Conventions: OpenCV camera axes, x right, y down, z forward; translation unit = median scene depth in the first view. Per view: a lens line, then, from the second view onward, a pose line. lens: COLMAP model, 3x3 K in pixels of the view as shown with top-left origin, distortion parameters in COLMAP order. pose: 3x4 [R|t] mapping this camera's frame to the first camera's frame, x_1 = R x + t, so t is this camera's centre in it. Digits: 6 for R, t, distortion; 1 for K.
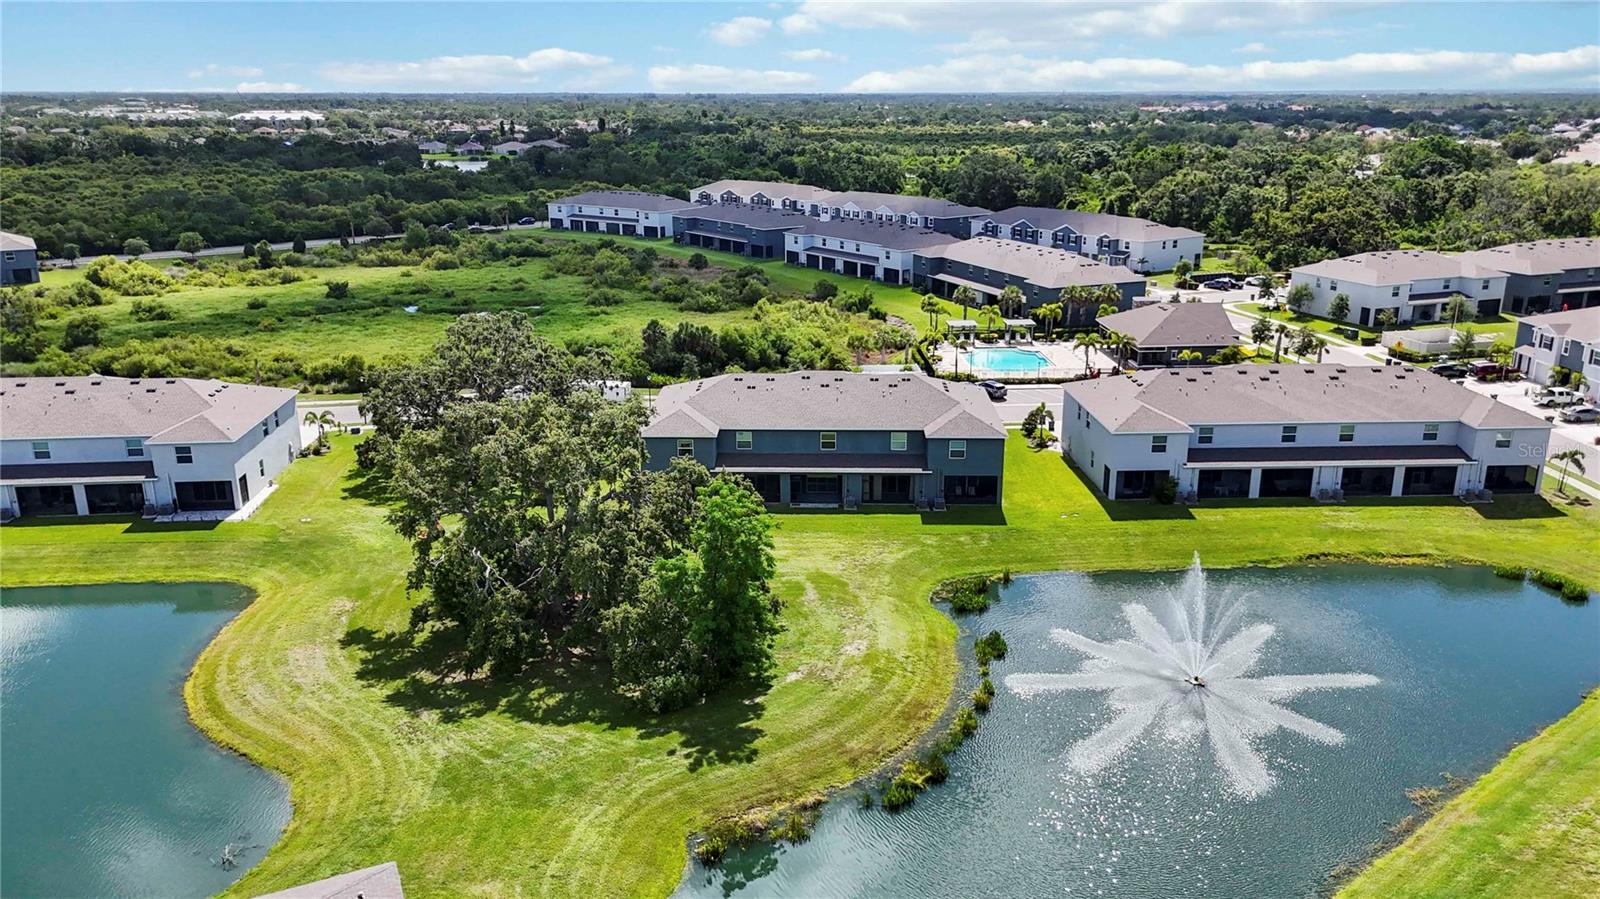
lens RADIAL K [[1166.3, 0, 778.6], [0, 1166.3, 468.6], [0, 0, 1]] dist [0.021221, -0.007990]
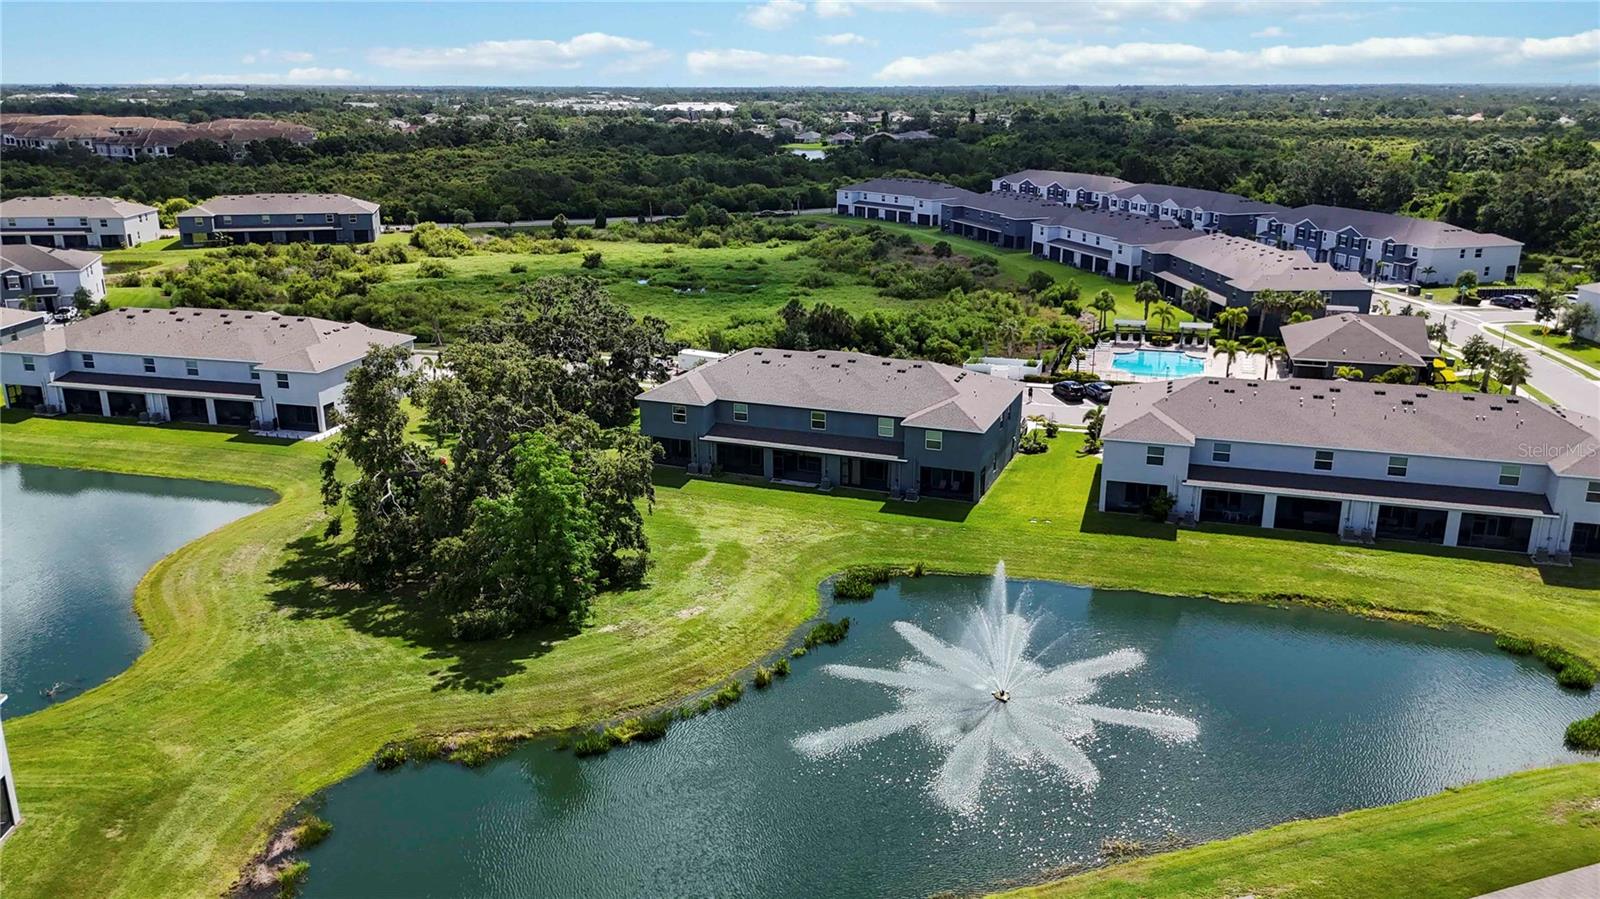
lens RADIAL K [[1166.3, 0, 787.5], [0, 1166.3, 441.7], [0, 0, 1]] dist [0.021221, -0.007990]
pose [[0.949547, 0.097823, -0.297977, 0.322698], [-0.101438, 0.994836, 0.003349, -0.006247], [0.296766, 0.027046, 0.954567, 0.027572]]
